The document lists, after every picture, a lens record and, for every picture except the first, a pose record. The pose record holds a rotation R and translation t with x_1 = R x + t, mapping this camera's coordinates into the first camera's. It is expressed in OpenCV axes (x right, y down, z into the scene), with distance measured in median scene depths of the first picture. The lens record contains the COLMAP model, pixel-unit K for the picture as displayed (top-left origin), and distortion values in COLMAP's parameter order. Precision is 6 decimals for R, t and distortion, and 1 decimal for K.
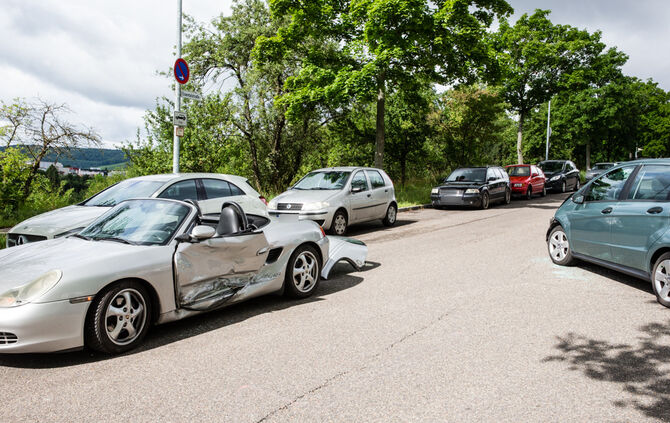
lens RADIAL K [[714.4, 0, 335.0], [0, 714.4, 211.5], [0, 0, 1]] dist [0.007413, 0.007059]
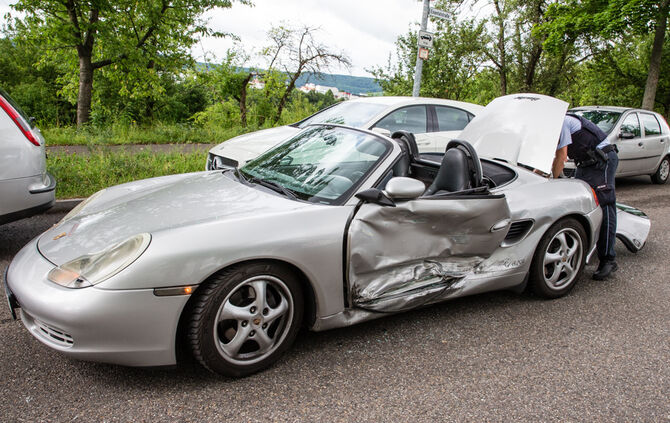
lens RADIAL K [[586.3, 0, 335.0], [0, 586.3, 211.5], [0, 0, 1]] dist [-0.090255, 0.004861]
pose [[0.923508, 0.134061, -0.359389, -0.050111], [-0.087852, 0.985955, 0.142035, -0.014707], [0.373383, -0.099598, 0.922315, 0.446624]]
